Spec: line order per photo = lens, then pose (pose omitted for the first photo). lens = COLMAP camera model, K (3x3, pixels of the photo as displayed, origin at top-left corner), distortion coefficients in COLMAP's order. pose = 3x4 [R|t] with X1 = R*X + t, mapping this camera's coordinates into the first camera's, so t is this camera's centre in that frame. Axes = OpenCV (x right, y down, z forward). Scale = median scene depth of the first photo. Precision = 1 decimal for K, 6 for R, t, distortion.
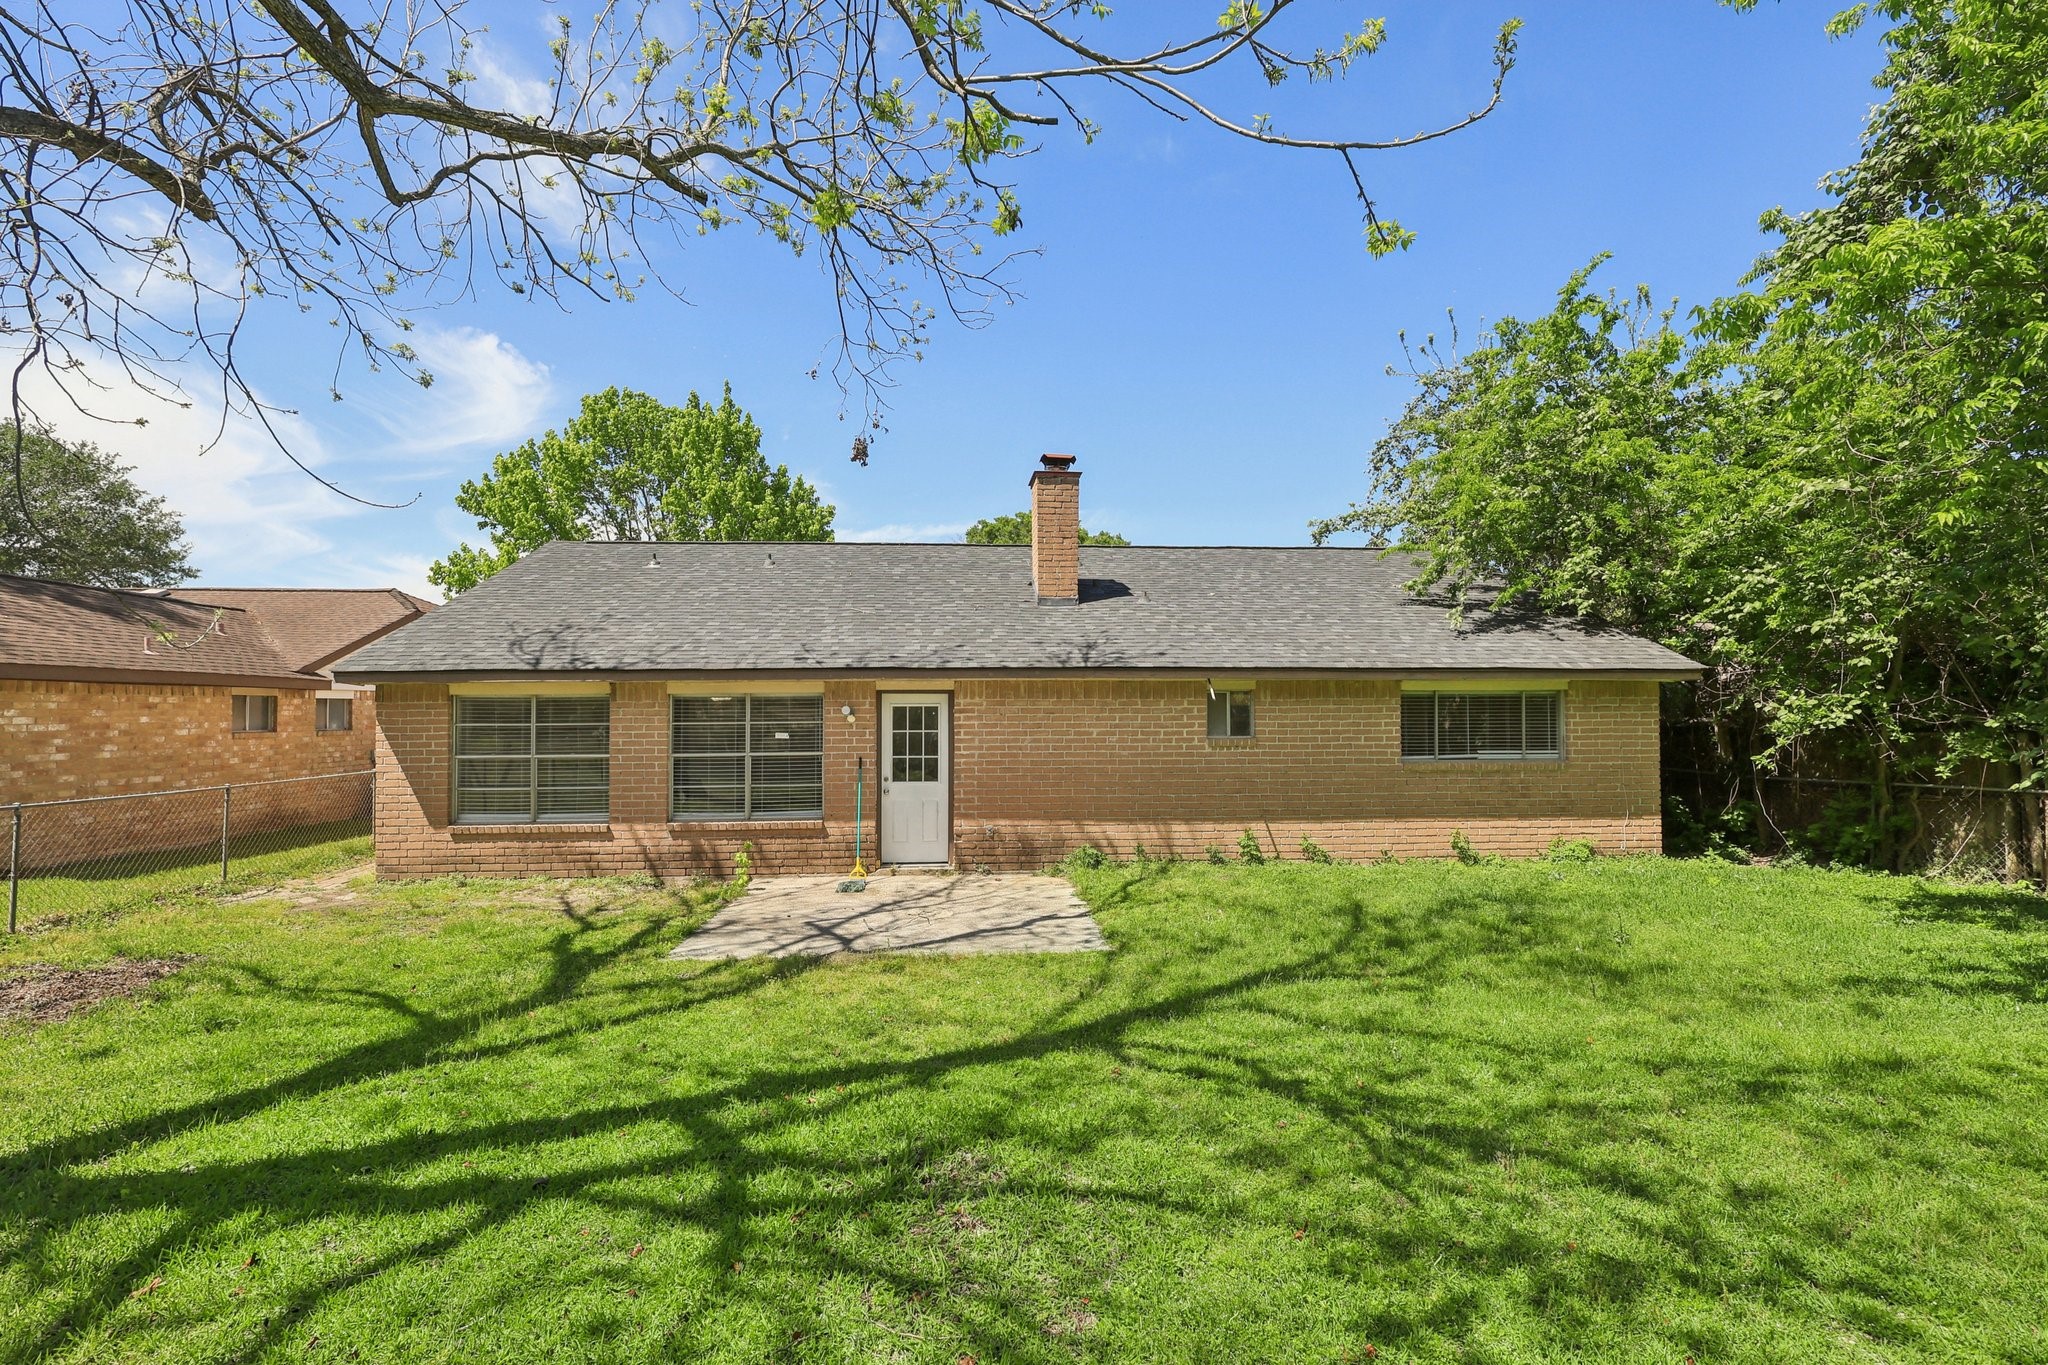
lens RADIAL K [[943.9, 0, 1002.7], [0, 943.9, 693.0], [0, 0, 1]] dist [-0.000015, -0.000219]
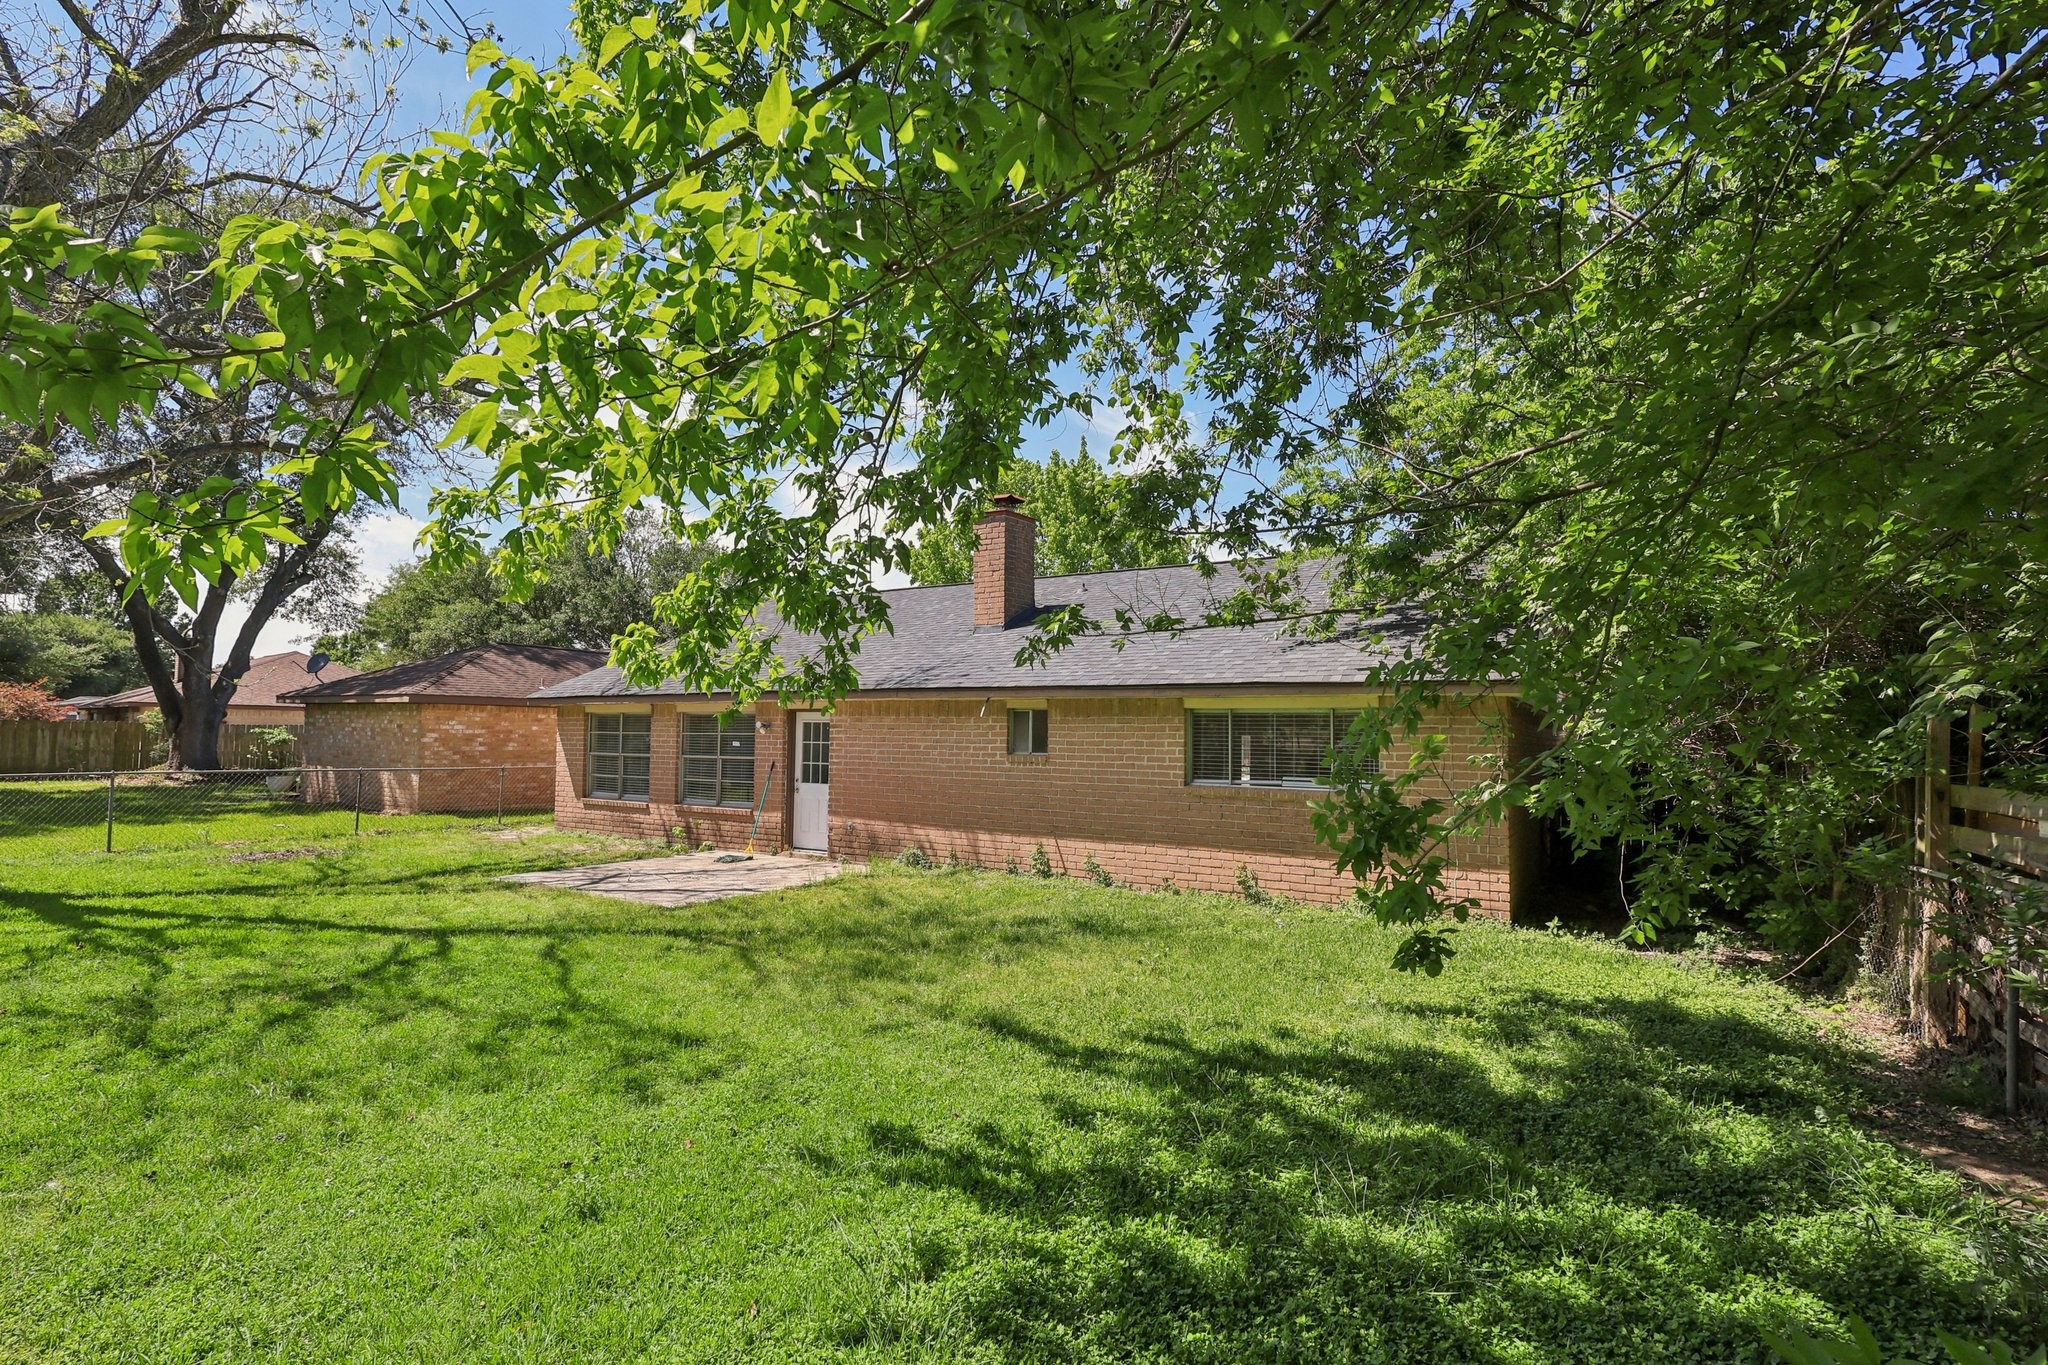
lens RADIAL K [[943.9, 0, 1002.7], [0, 943.9, 693.0], [0, 0, 1]] dist [-0.000015, -0.000219]
pose [[0.818722, -0.011611, -0.574073, 0.832318], [-0.004193, 0.999648, -0.026198, 0.007229], [0.574175, 0.023856, 0.818385, 0.131373]]
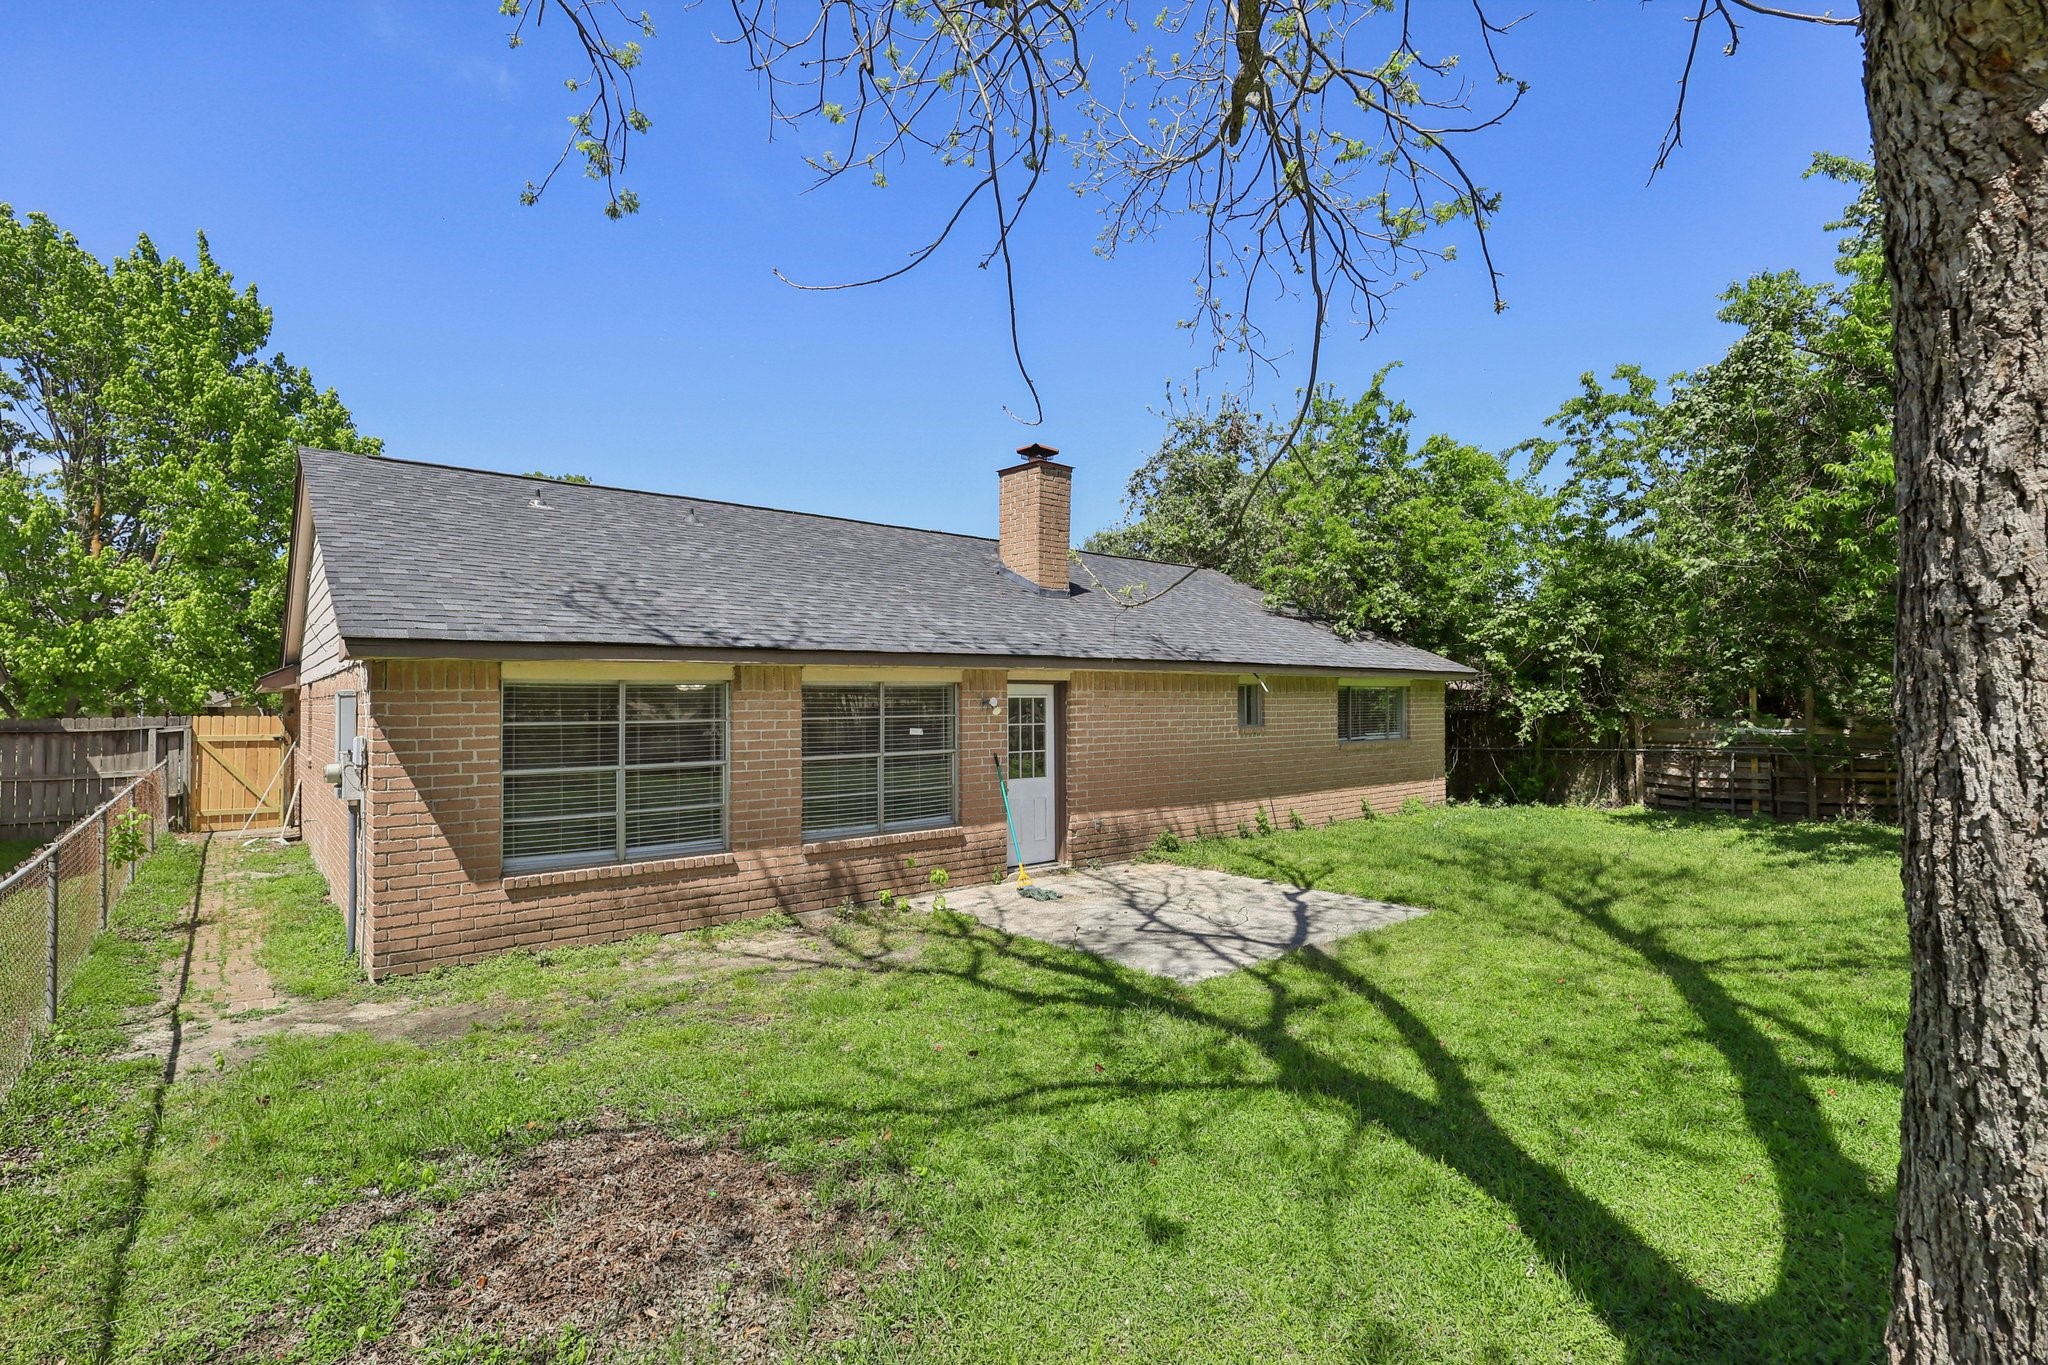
lens RADIAL K [[946.6, 0, 1021.6], [0, 946.6, 672.8], [0, 0, 1]] dist [0.000500, 0.000465]
pose [[0.808940, 0.017069, 0.587643, -0.662737], [-0.010285, 0.999836, -0.014884, 0.003389], [-0.587801, 0.005996, 0.808983, 0.242972]]
